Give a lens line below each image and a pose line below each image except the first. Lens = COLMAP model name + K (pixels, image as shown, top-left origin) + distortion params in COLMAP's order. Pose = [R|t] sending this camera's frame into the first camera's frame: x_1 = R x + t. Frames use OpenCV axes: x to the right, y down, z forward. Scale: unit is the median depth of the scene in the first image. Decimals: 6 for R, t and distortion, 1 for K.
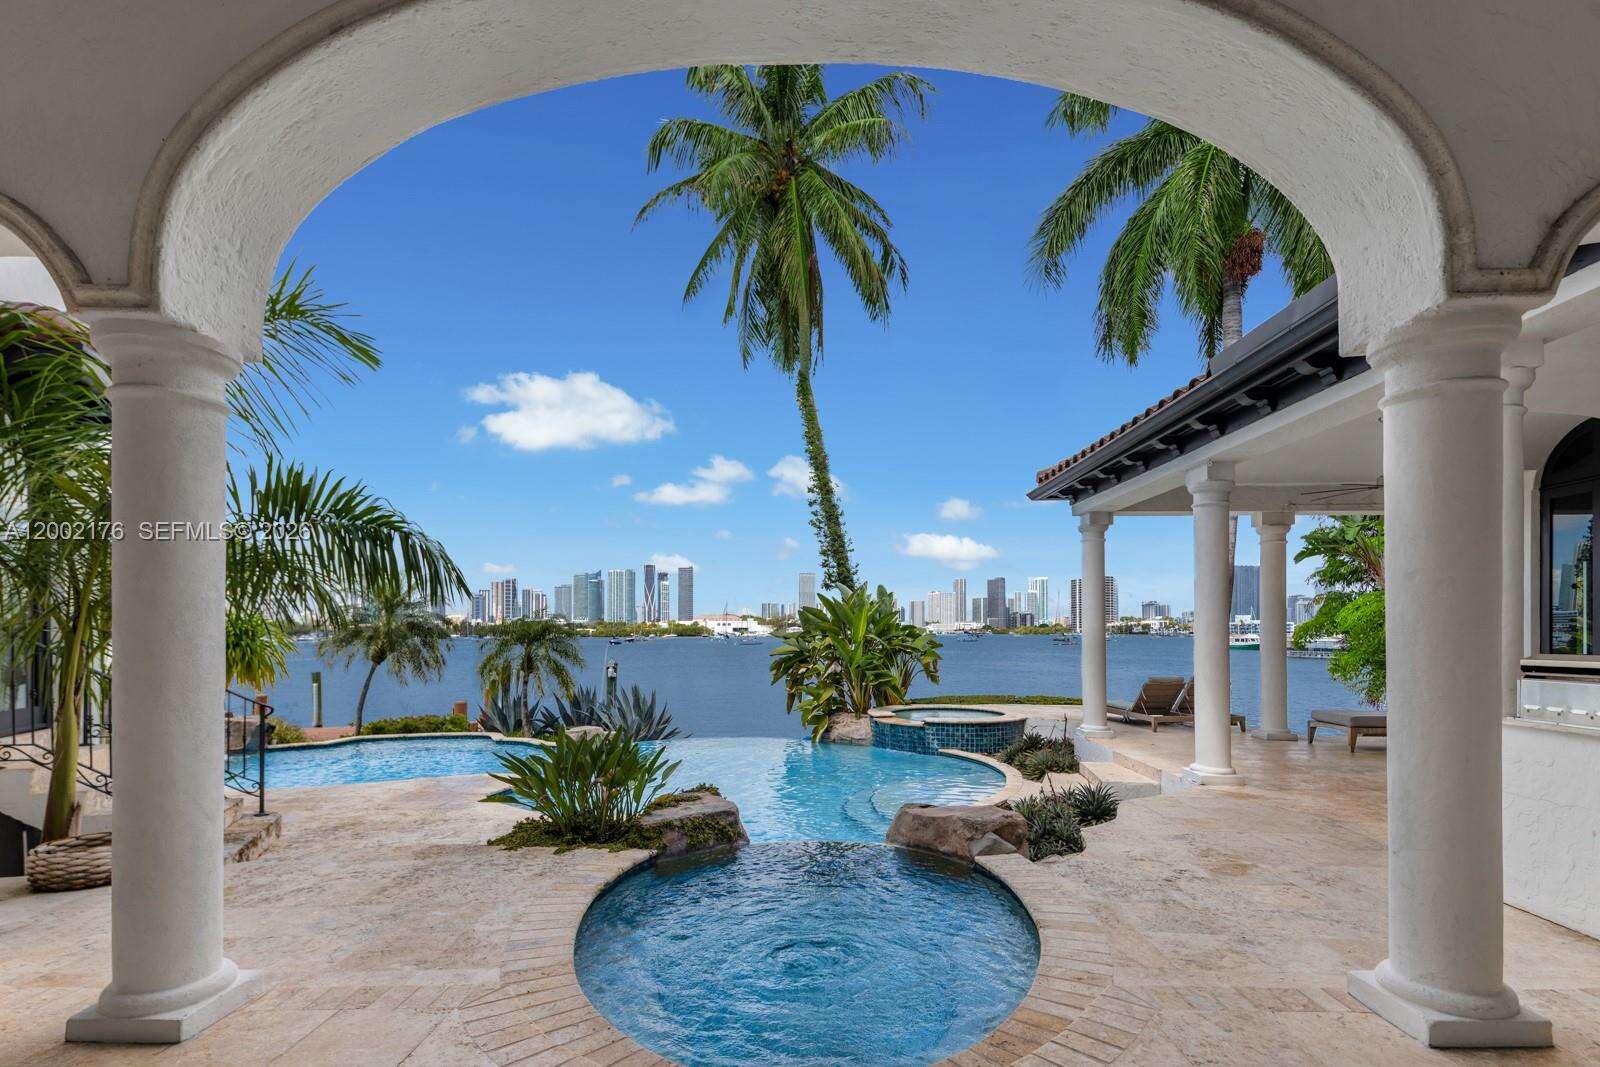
lens RADIAL K [[794.6, 0, 803.4], [0, 794.6, 622.2], [0, 0, 1]] dist [0.051344, -0.000345]
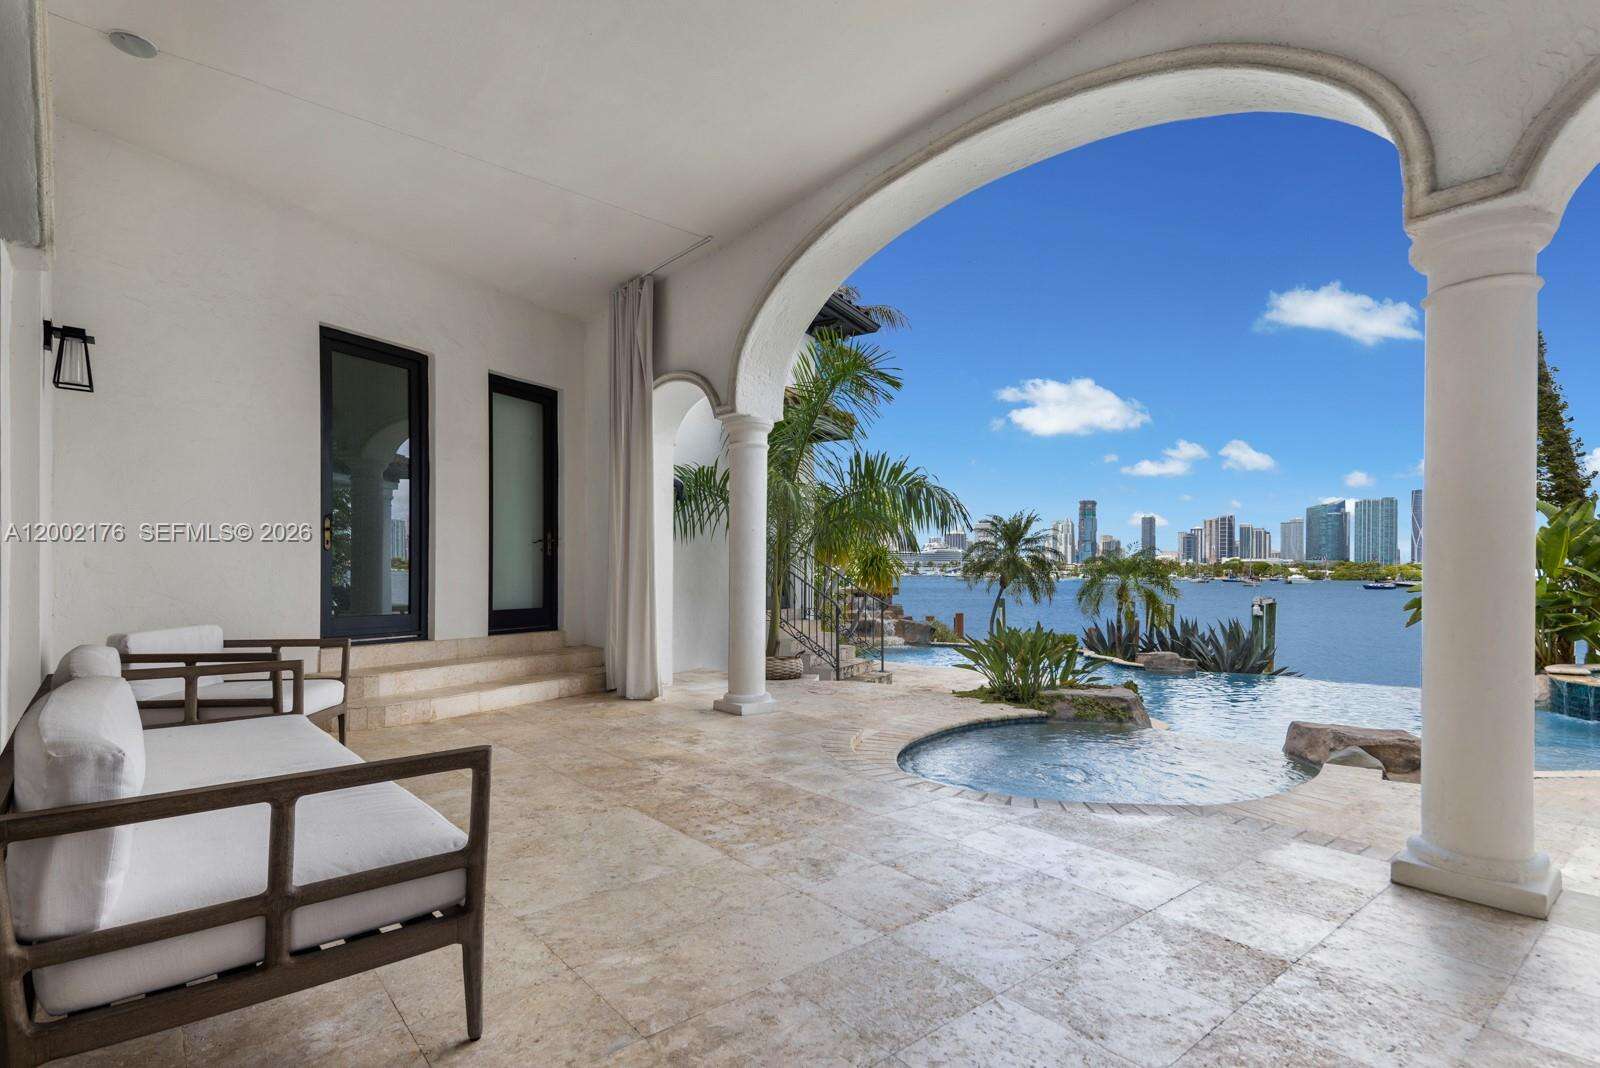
lens RADIAL K [[794.6, 0, 803.4], [0, 794.6, 622.7], [0, 0, 1]] dist [0.051344, -0.000345]
pose [[0.664681, 0.055707, -0.745047, 0.210405], [-0.001021, 0.997283, 0.073656, 0.012136], [0.747126, -0.048197, 0.662932, -0.080336]]
